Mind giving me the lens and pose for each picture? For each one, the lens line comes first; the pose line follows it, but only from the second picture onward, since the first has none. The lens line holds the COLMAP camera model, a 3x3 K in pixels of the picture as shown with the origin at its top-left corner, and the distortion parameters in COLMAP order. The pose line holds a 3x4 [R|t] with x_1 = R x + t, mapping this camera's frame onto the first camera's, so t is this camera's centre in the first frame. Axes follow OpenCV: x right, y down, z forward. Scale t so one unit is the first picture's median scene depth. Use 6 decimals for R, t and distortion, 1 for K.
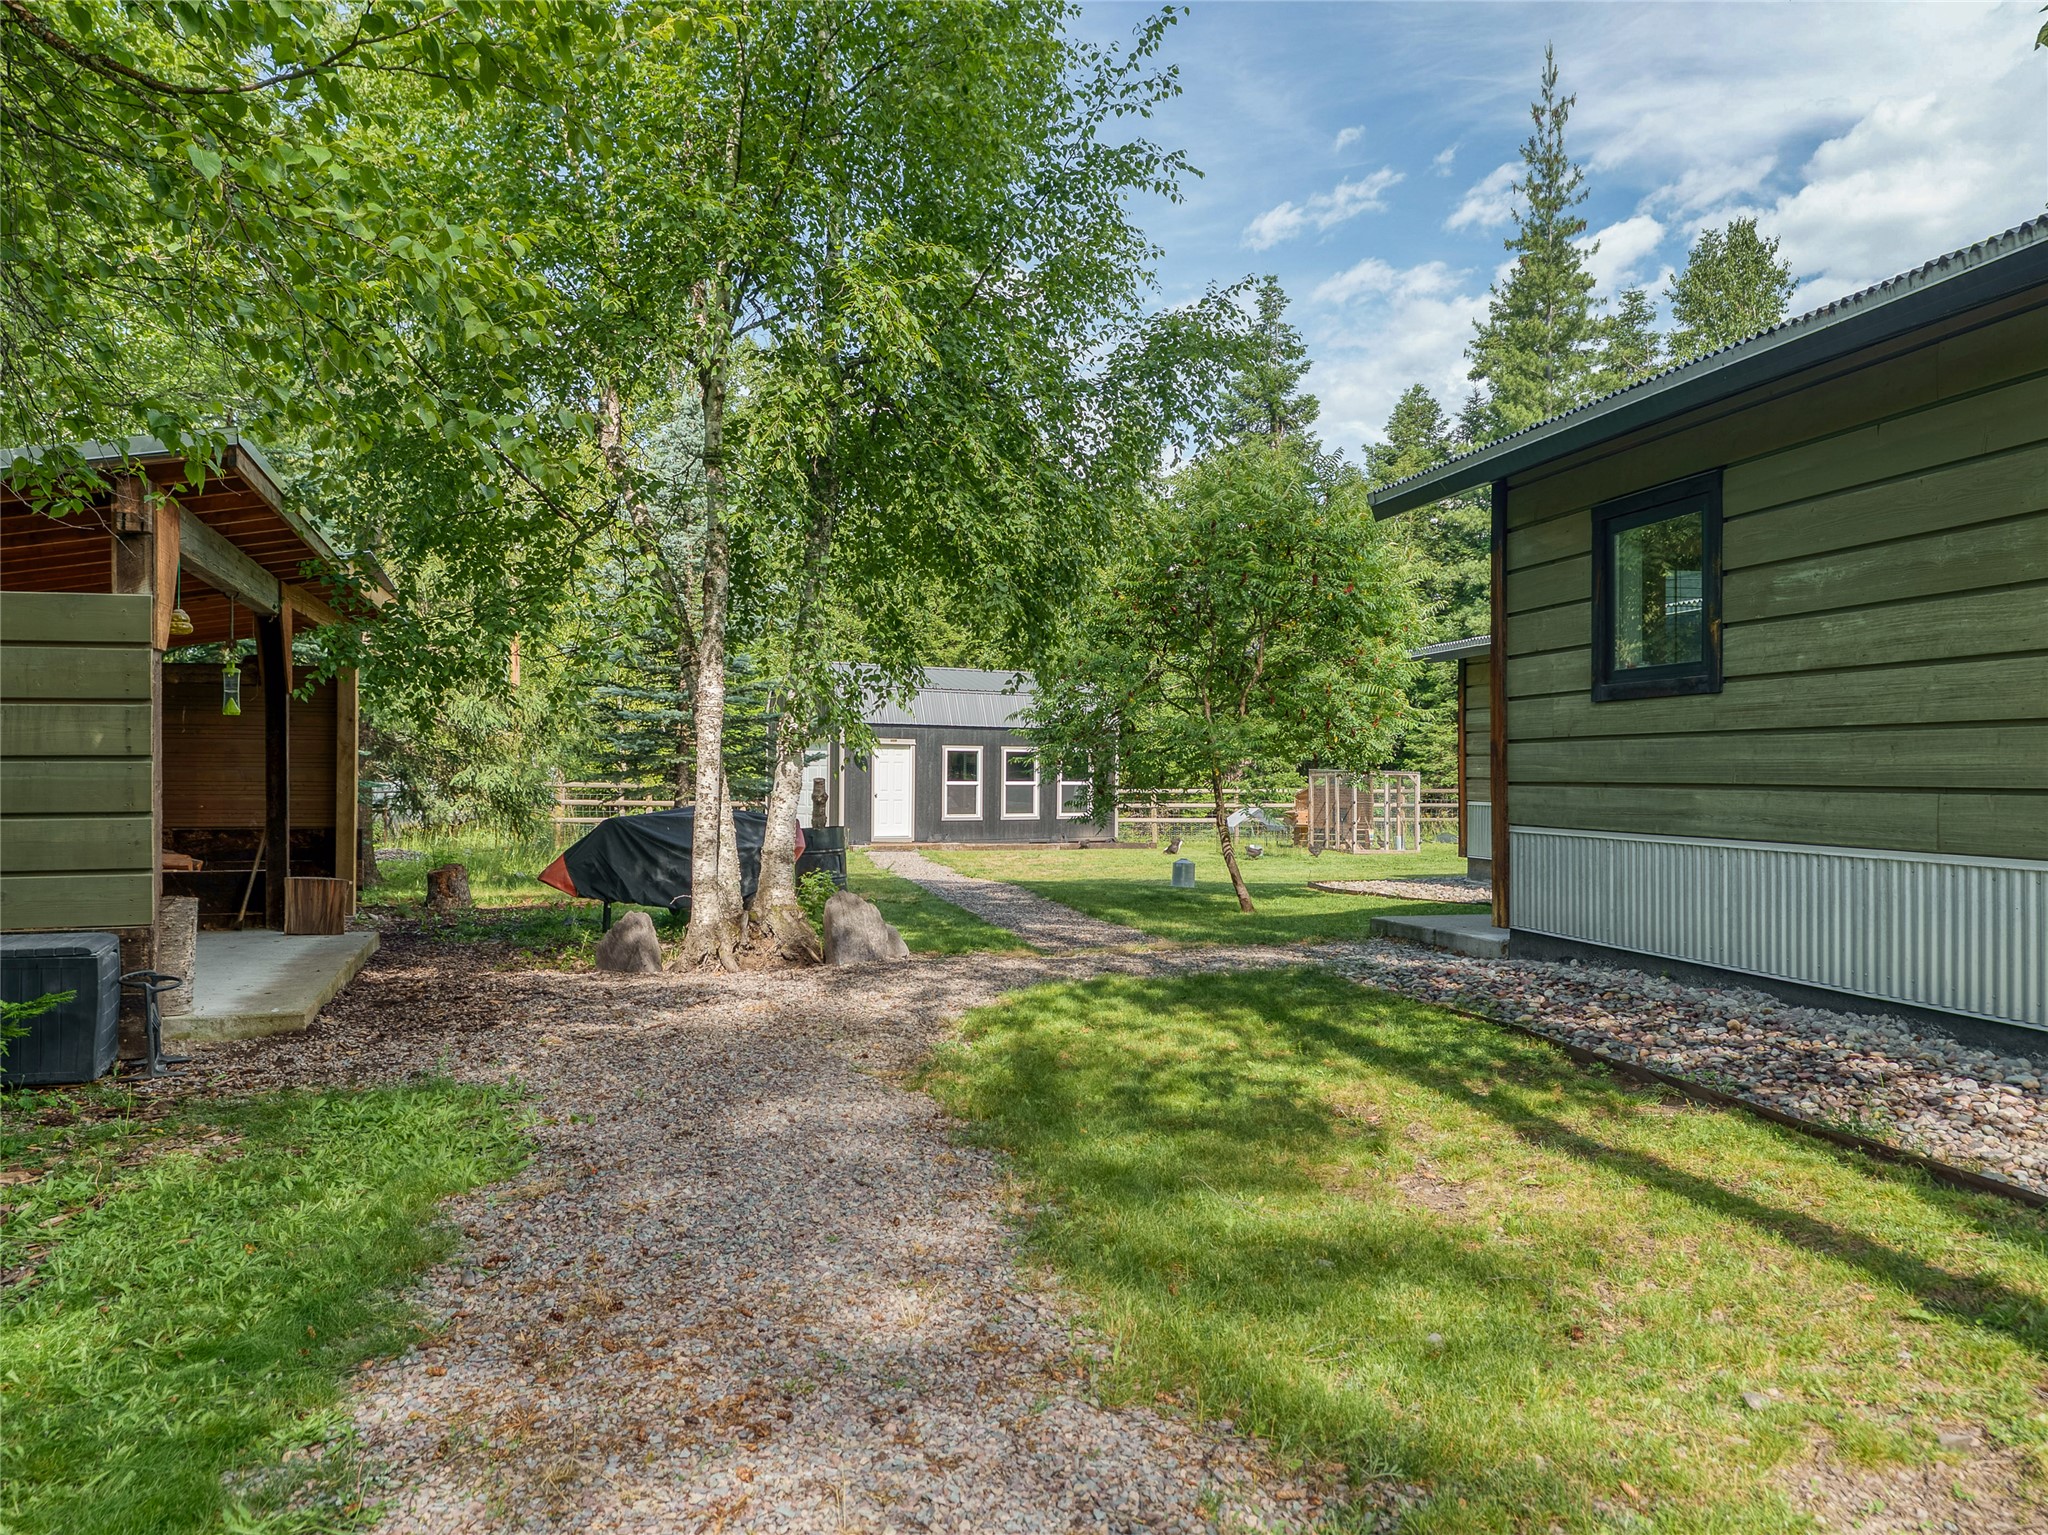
lens RADIAL K [[1522.8, 0, 1016.8], [0, 1522.8, 757.9], [0, 0, 1]] dist [-0.019498, 0.020370]
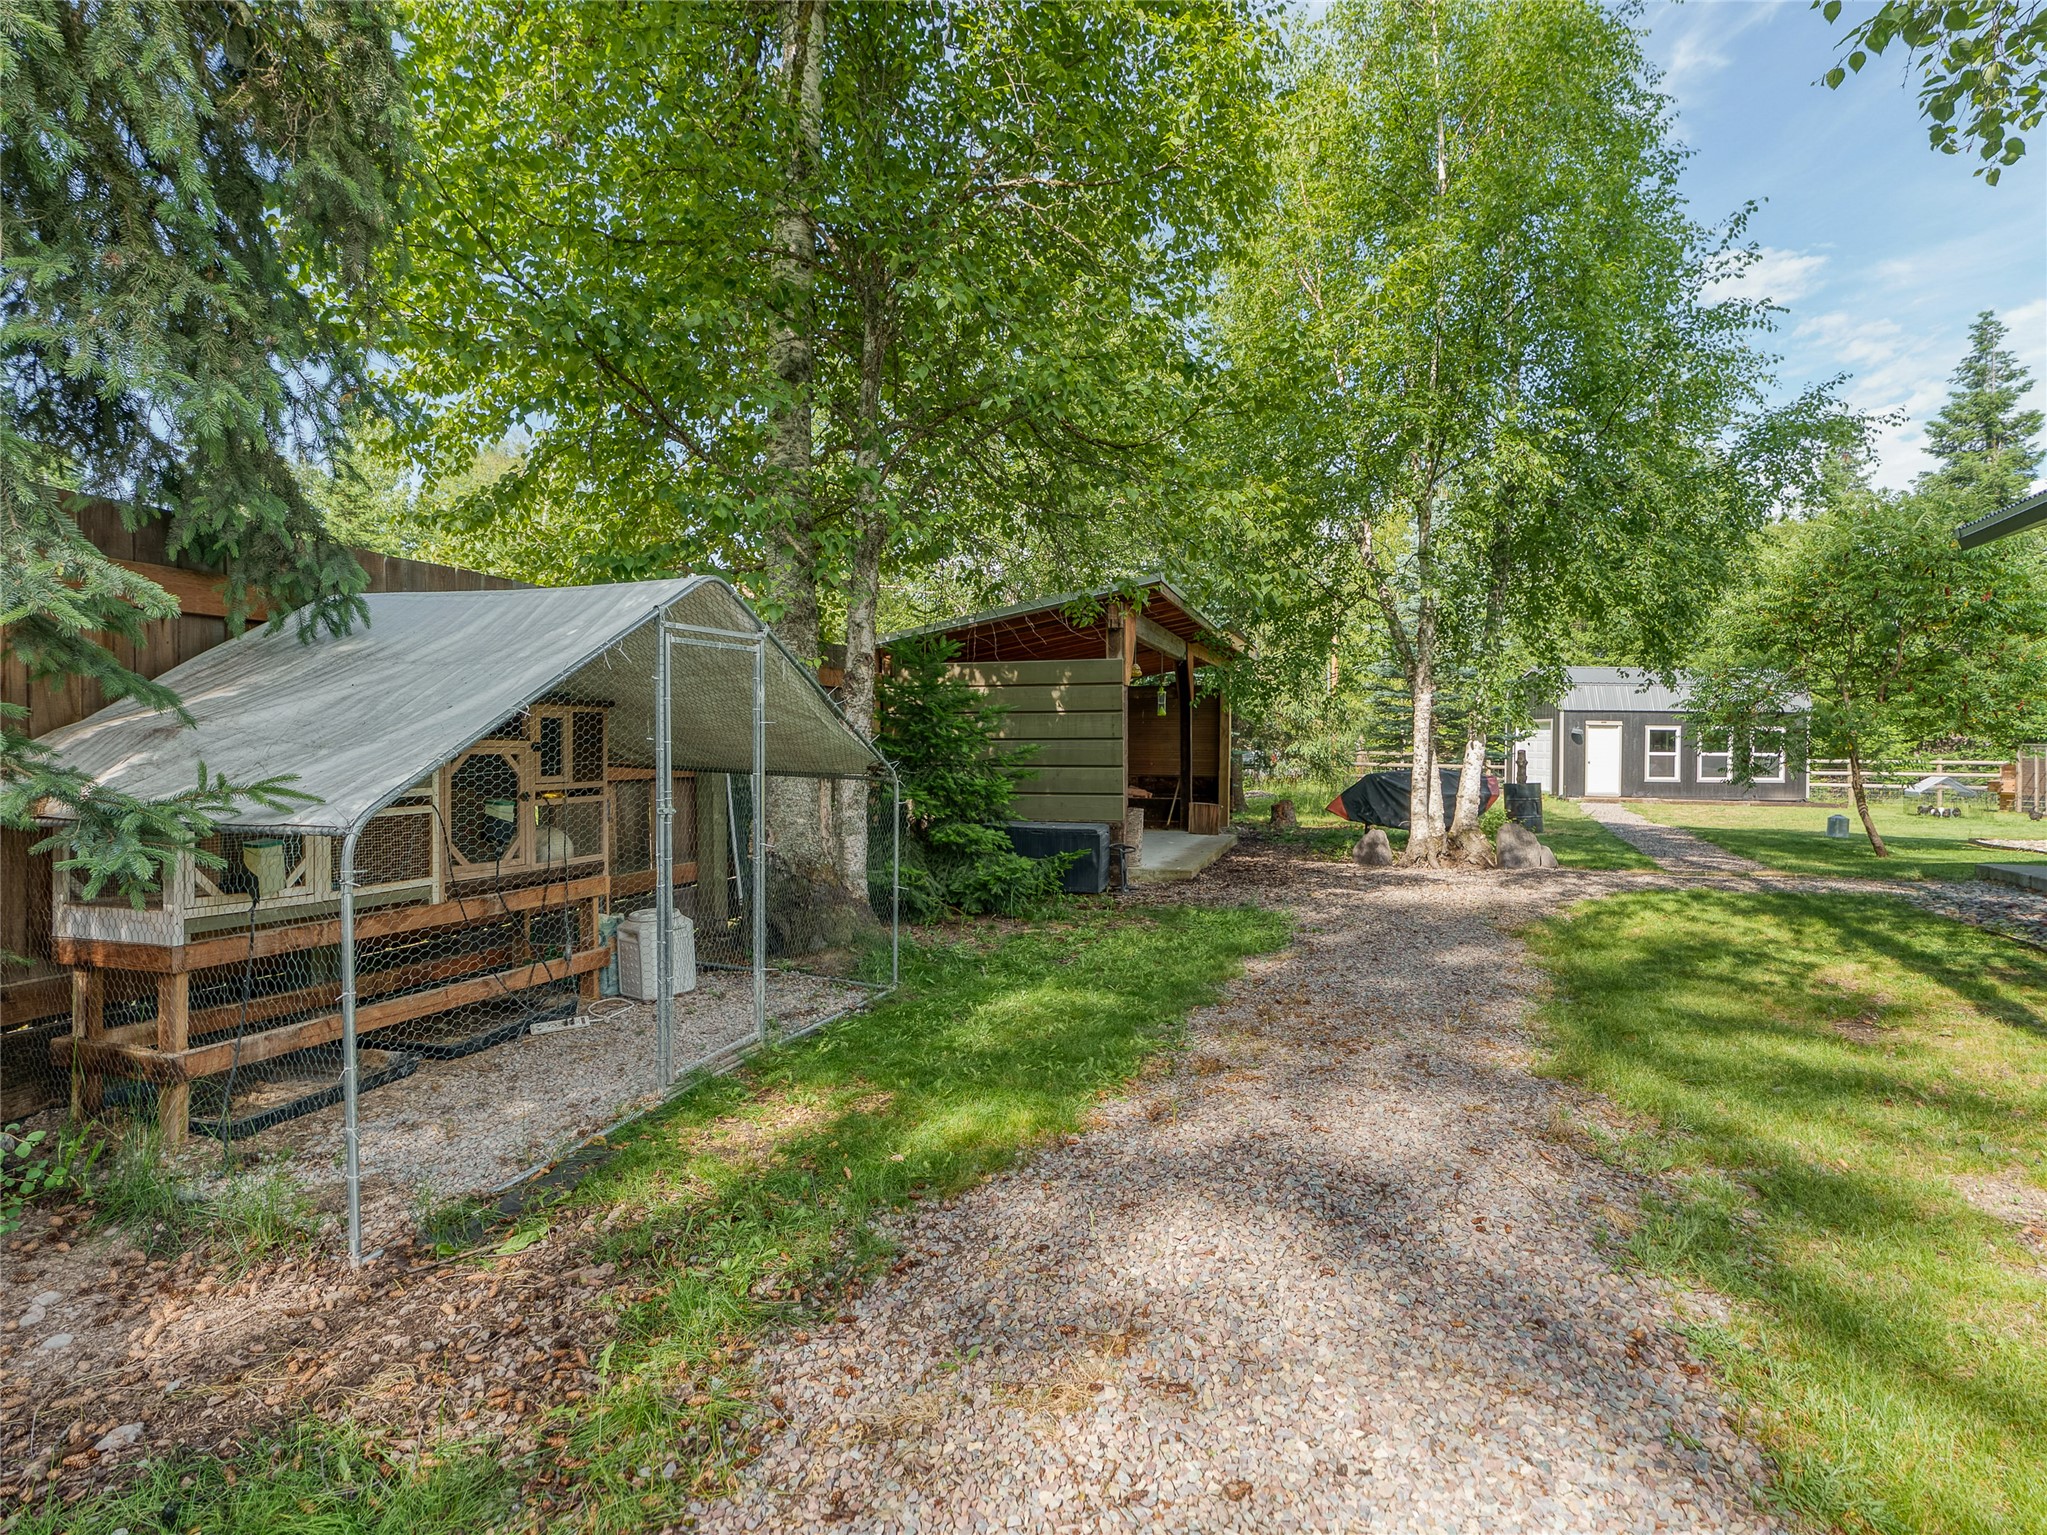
lens RADIAL K [[985.6, 0, 1032.3], [0, 985.6, 762.6], [0, 0, 1]] dist [-0.017446, -0.000134]
pose [[0.814212, 0.011679, -0.580450, 0.052355], [0.004043, 0.999659, 0.025786, -0.001527], [0.580553, -0.023342, 0.813888, -0.078245]]
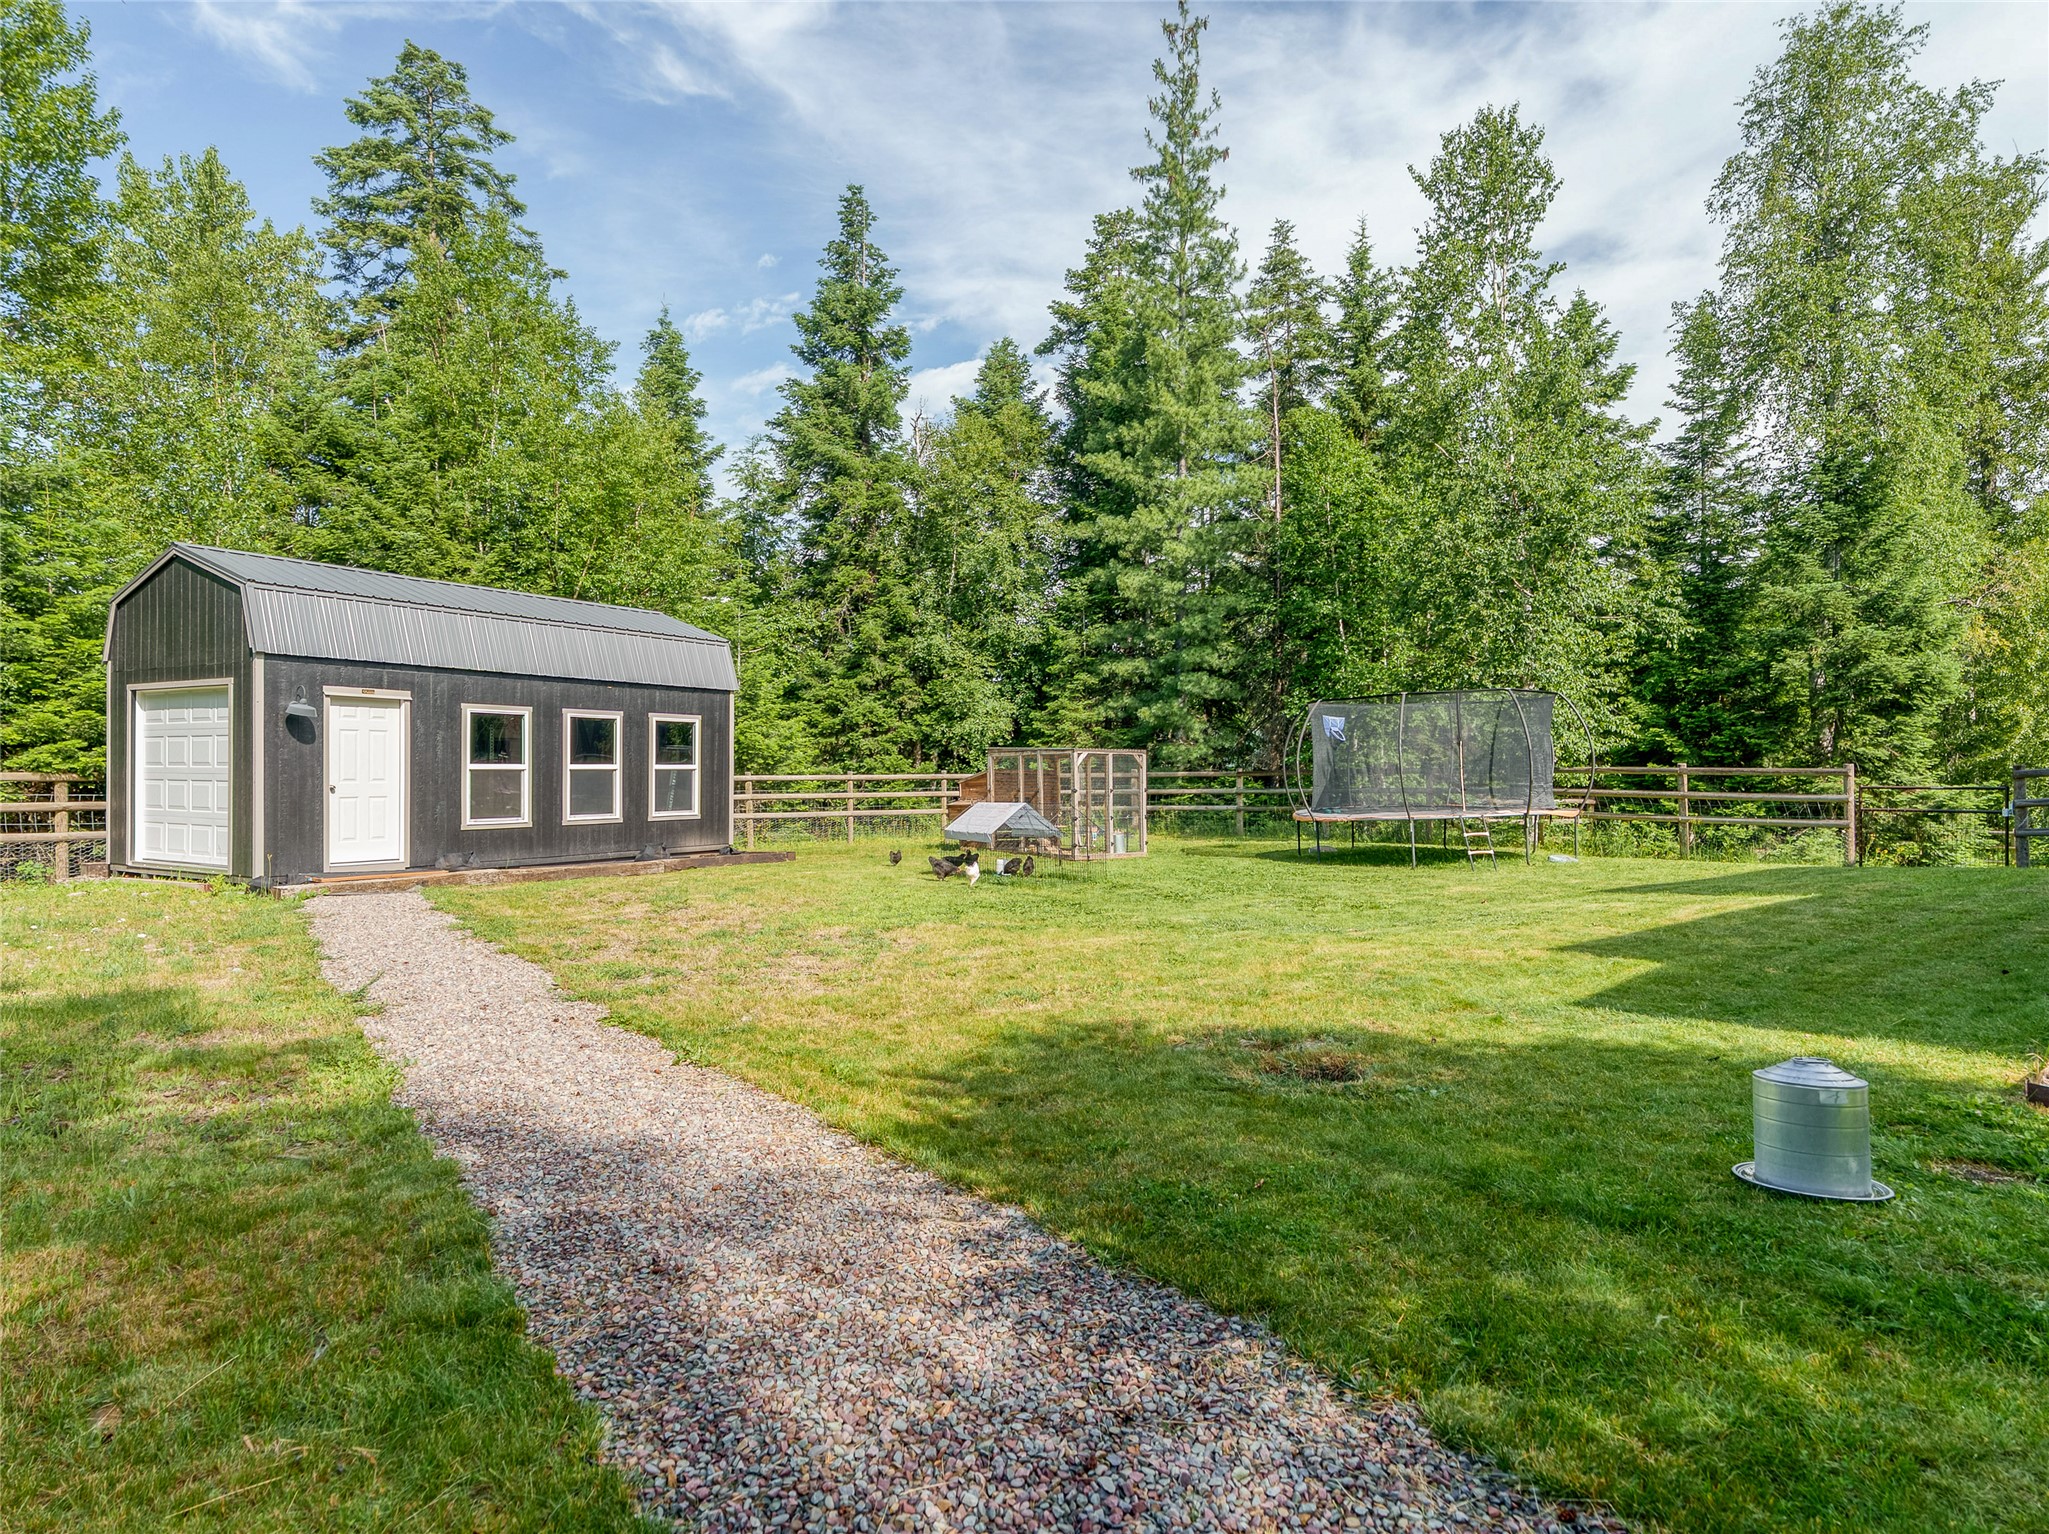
lens RADIAL K [[1220.4, 0, 1056.5], [0, 1220.4, 771.1], [0, 0, 1]] dist [-0.010346, -0.000619]
pose [[0.905165, -0.006775, 0.425007, -0.168938], [0.000364, 0.999885, 0.015164, 0.046446], [-0.425061, -0.013571, 0.905063, 1.967662]]
